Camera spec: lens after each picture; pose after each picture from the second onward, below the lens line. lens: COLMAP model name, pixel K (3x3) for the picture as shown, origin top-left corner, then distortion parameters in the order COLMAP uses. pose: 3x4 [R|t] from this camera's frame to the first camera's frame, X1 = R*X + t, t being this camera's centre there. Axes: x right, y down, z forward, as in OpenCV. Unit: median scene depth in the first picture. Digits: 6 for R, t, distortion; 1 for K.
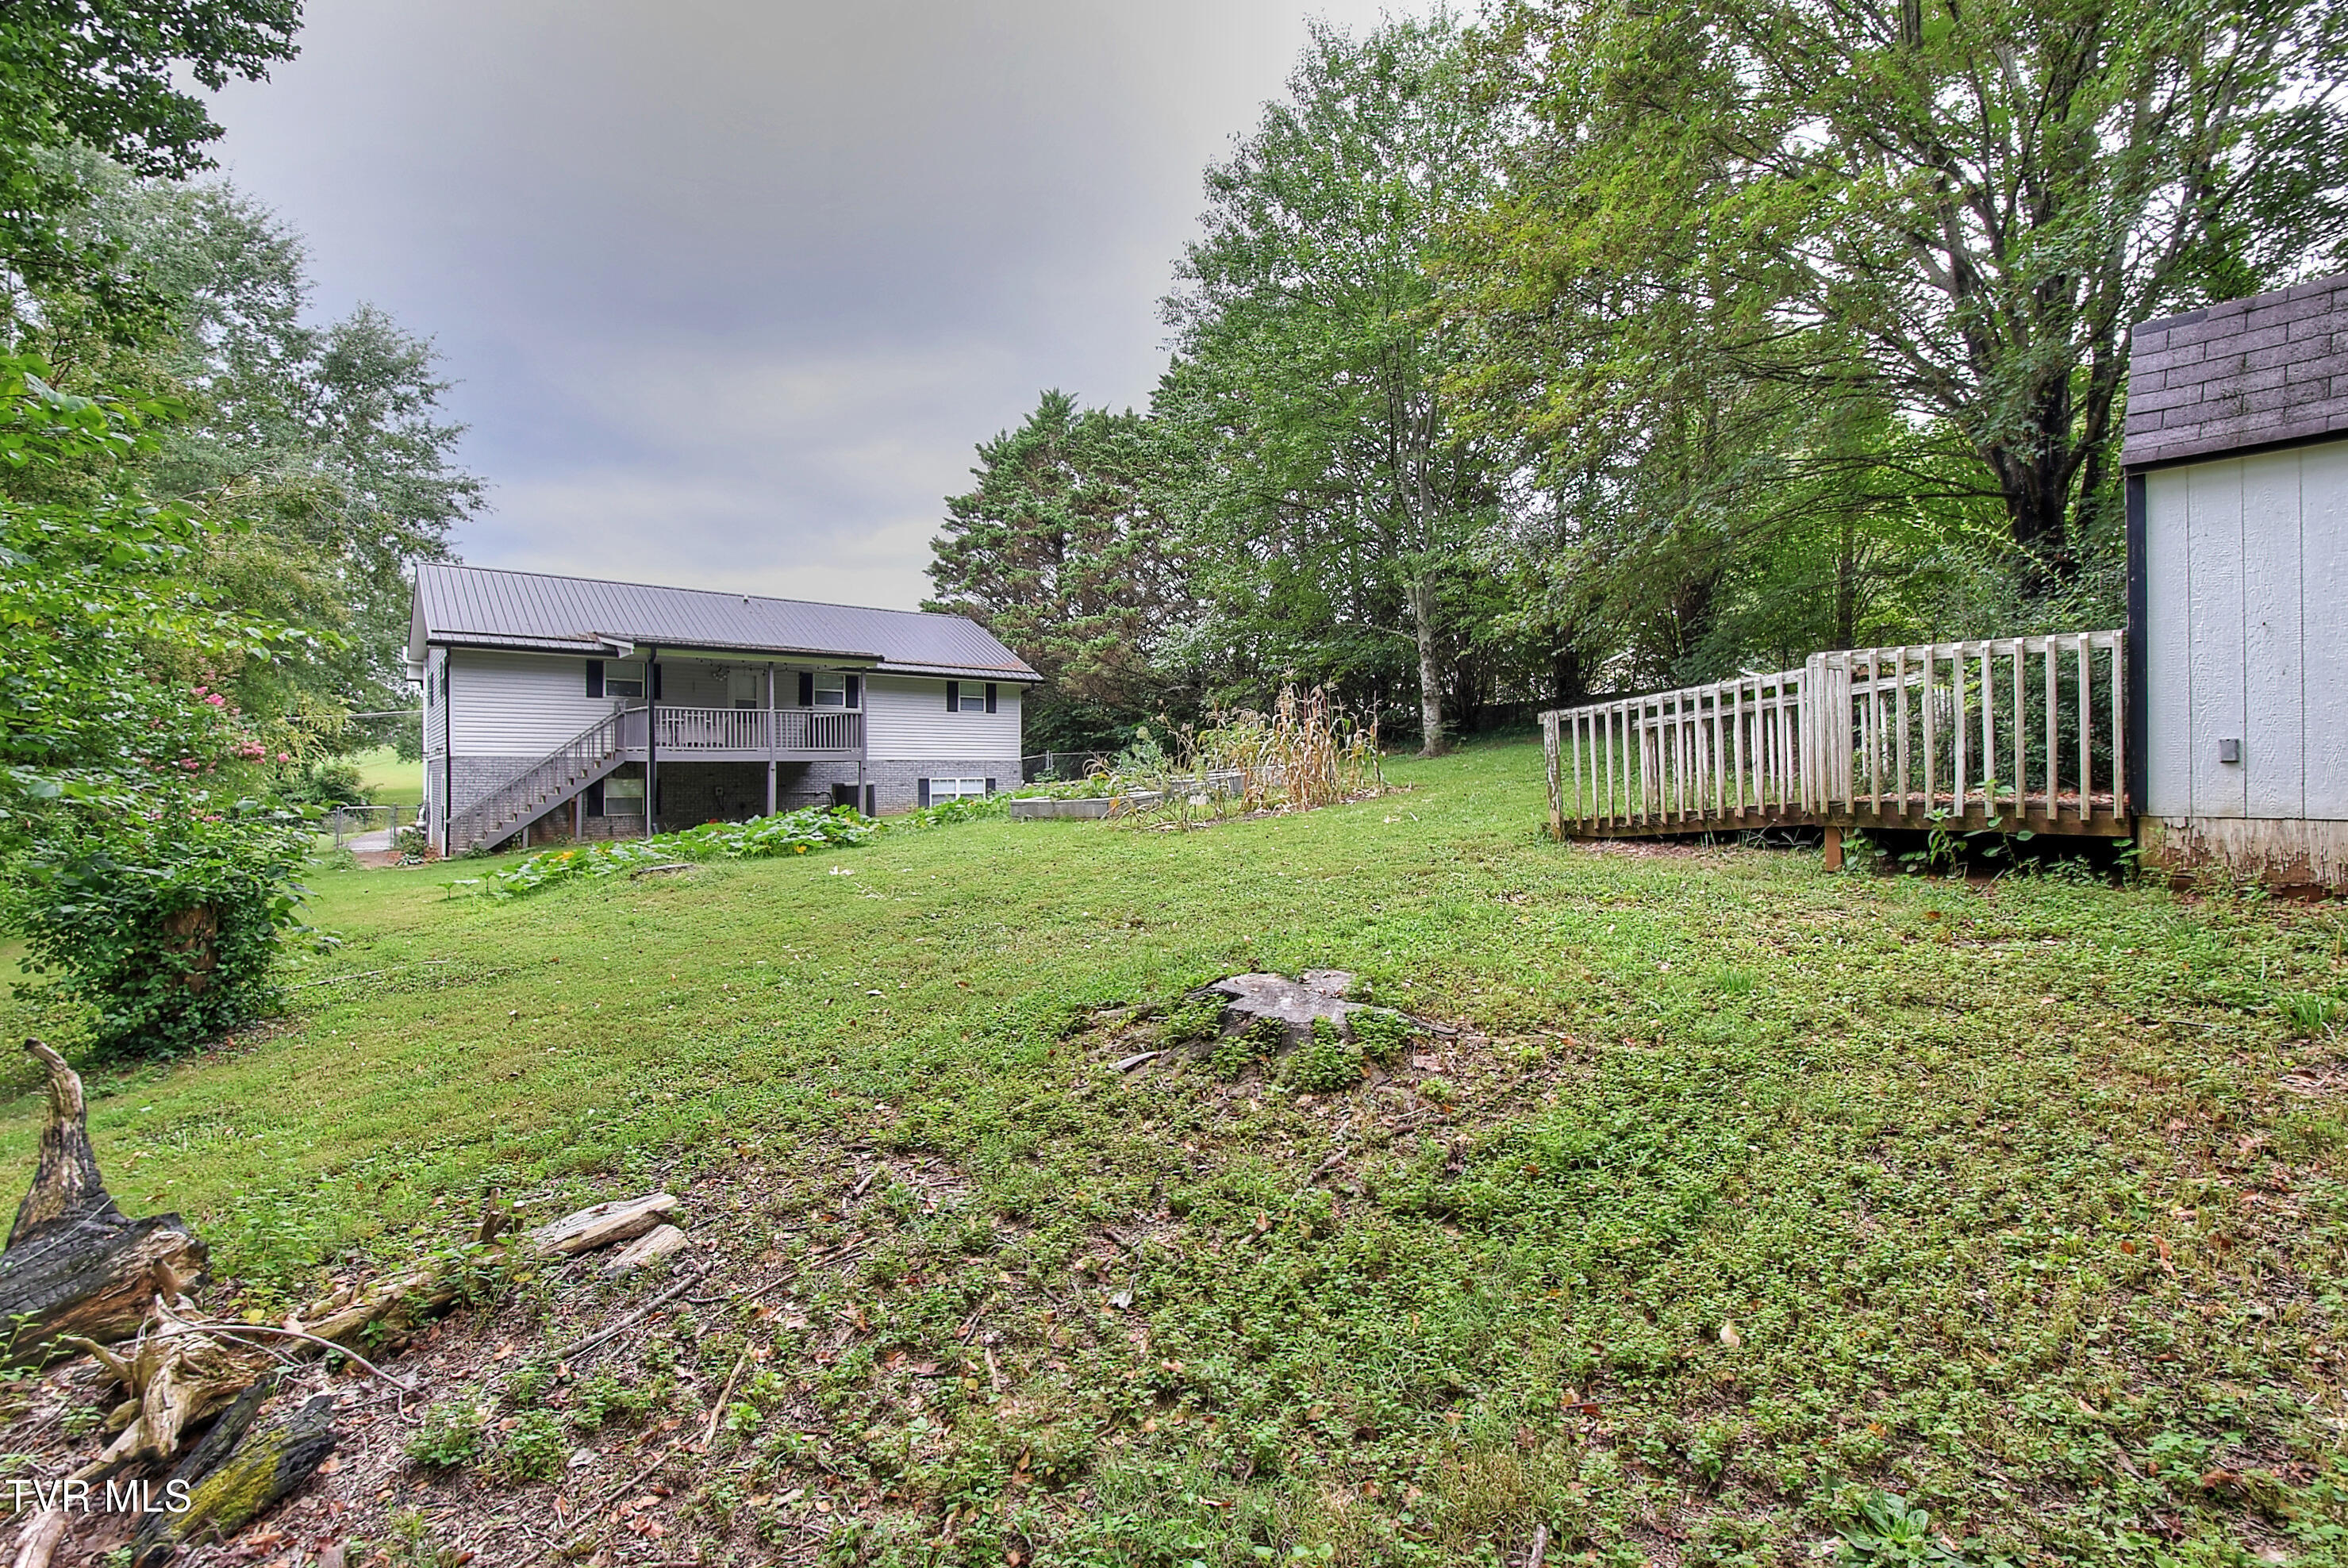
lens RADIAL K [[1047.0, 0, 1177.8], [0, 1047.0, 776.6], [0, 0, 1]] dist [-0.003497, -0.001573]
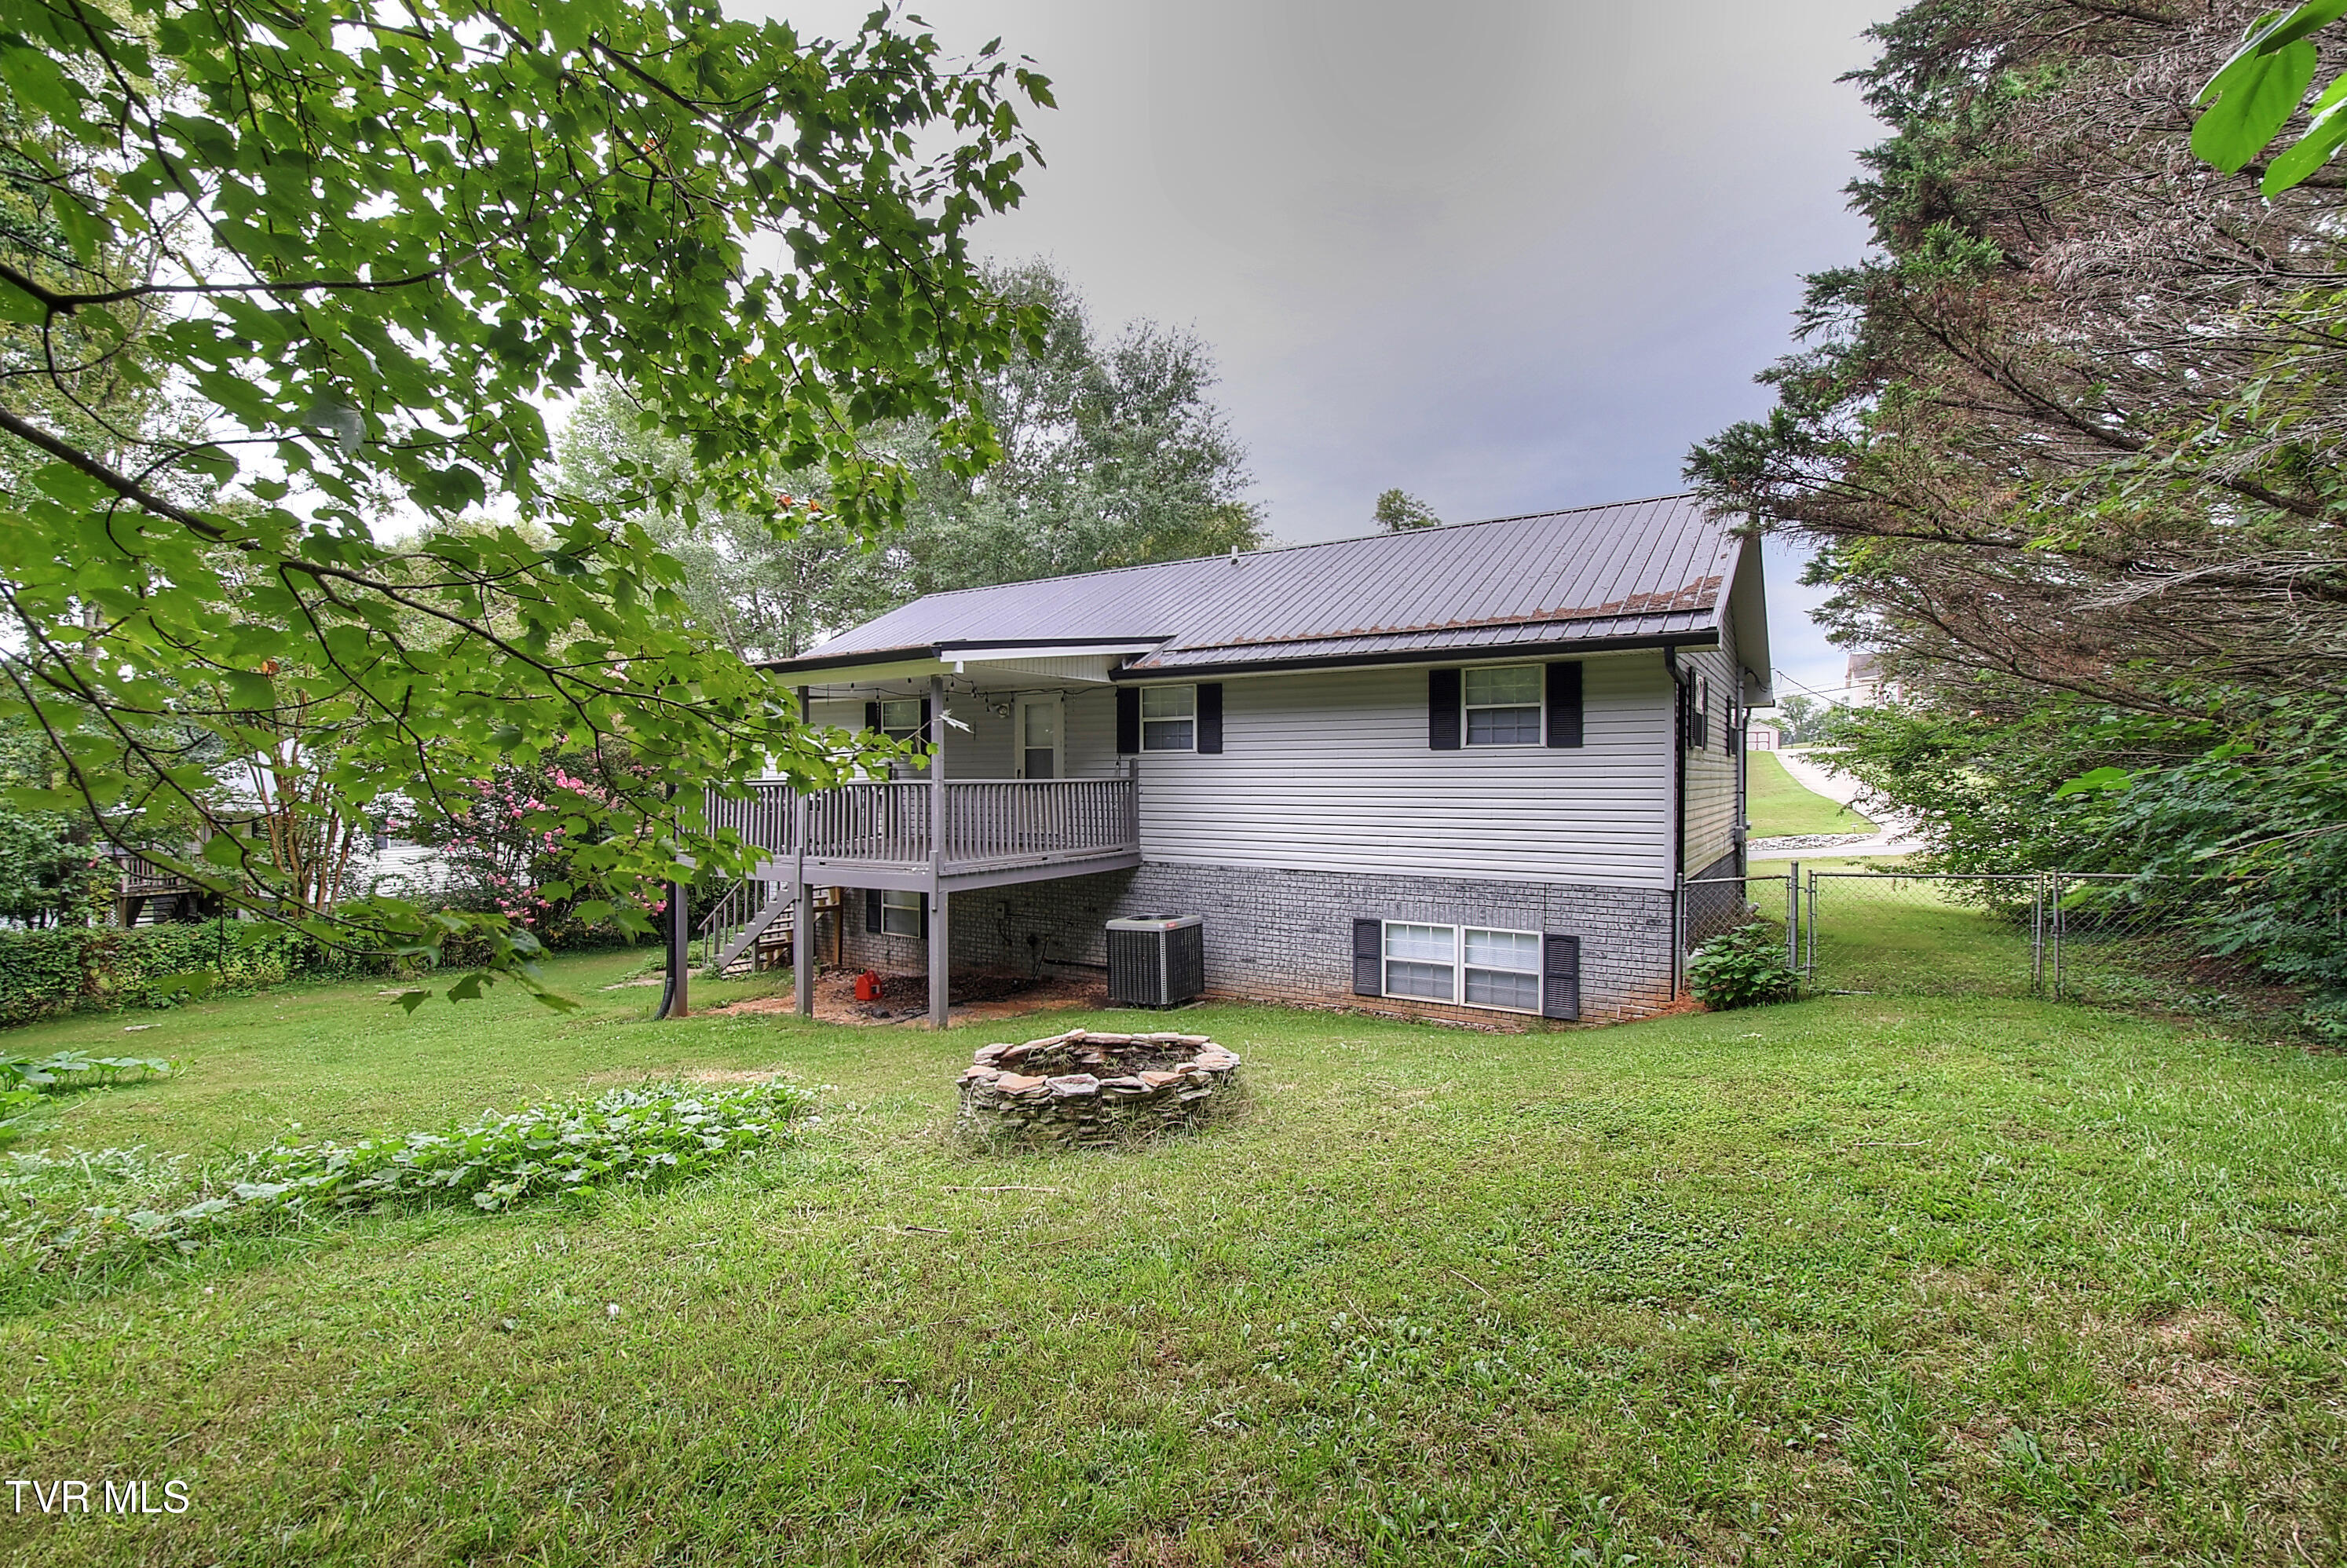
lens RADIAL K [[1034.4, 0, 1178.3], [0, 1034.4, 796.9], [0, 0, 1]] dist [0.002846, 0.000033]
pose [[0.301082, 0.006417, -0.953577, 0.106624], [-0.014043, 0.999899, 0.002295, -0.041715], [0.953495, 0.012700, 0.301141, 0.751712]]
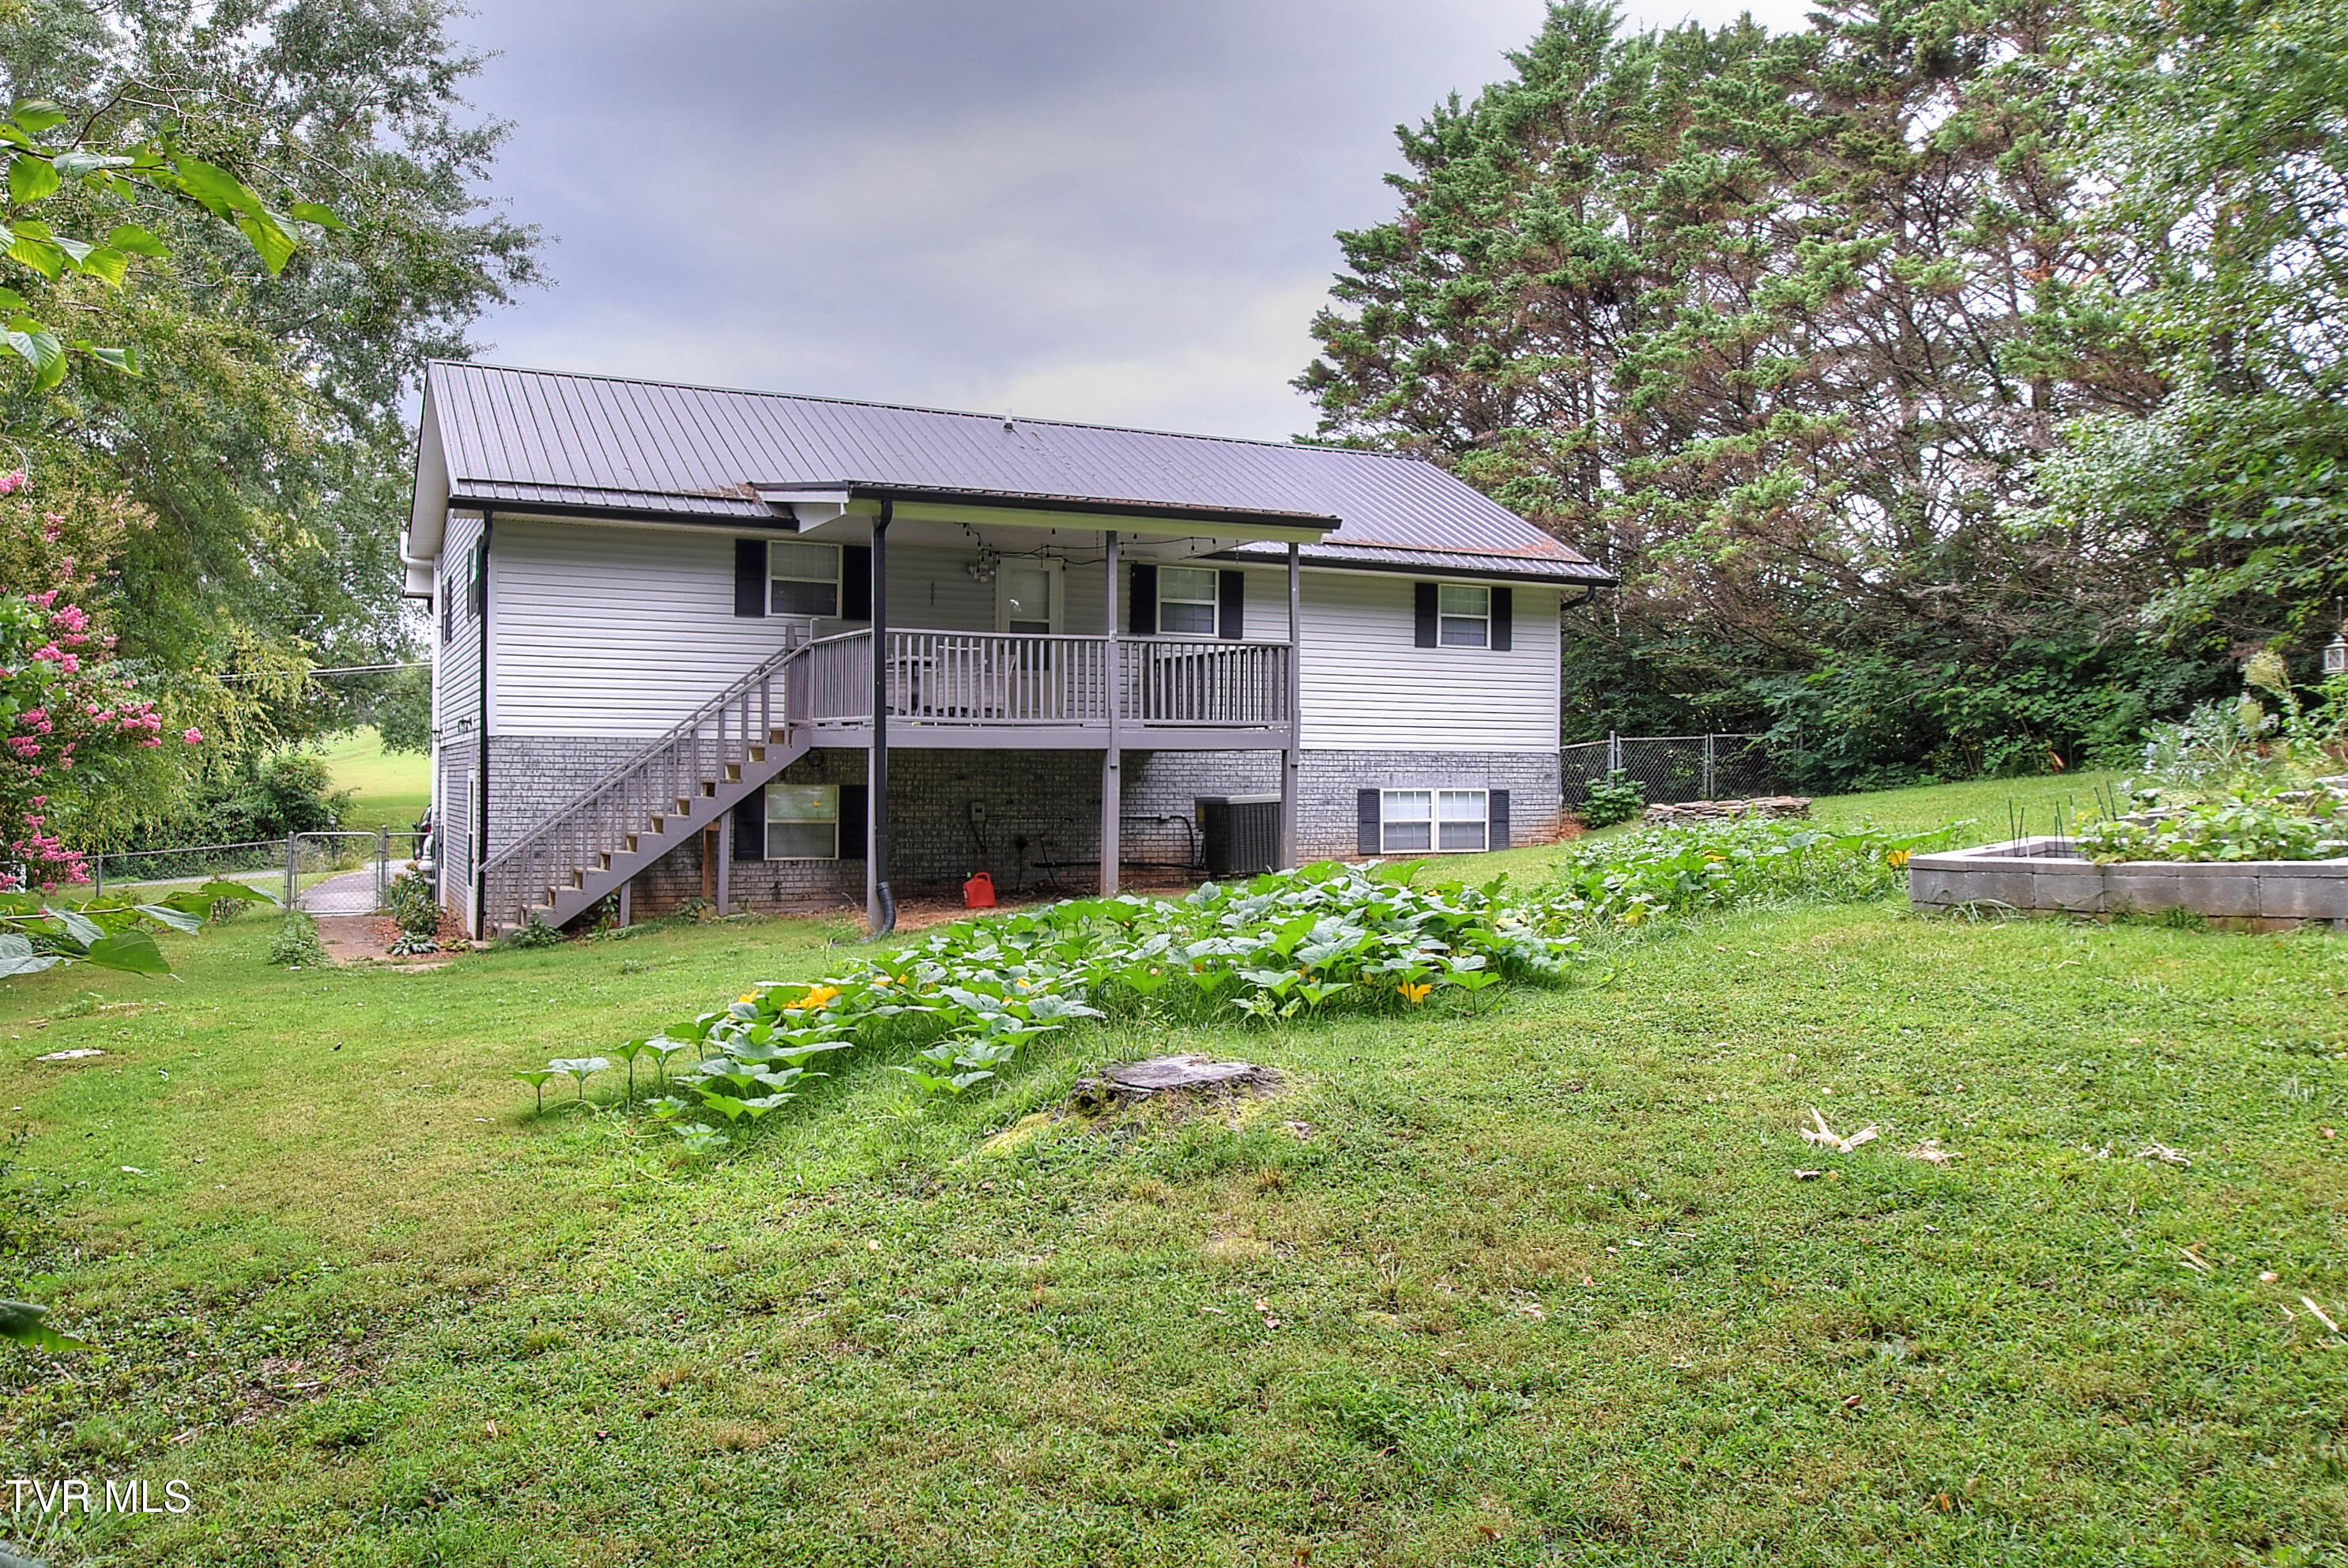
lens RADIAL K [[1826.9, 0, 1176.7], [0, 1826.9, 772.8], [0, 0, 1]] dist [-0.016208, 0.024775]
pose [[0.974018, 0.007110, -0.226358, -0.130719], [-0.008702, 0.999944, -0.006036, 0.000221], [0.226303, 0.007849, 0.974025, 0.167053]]
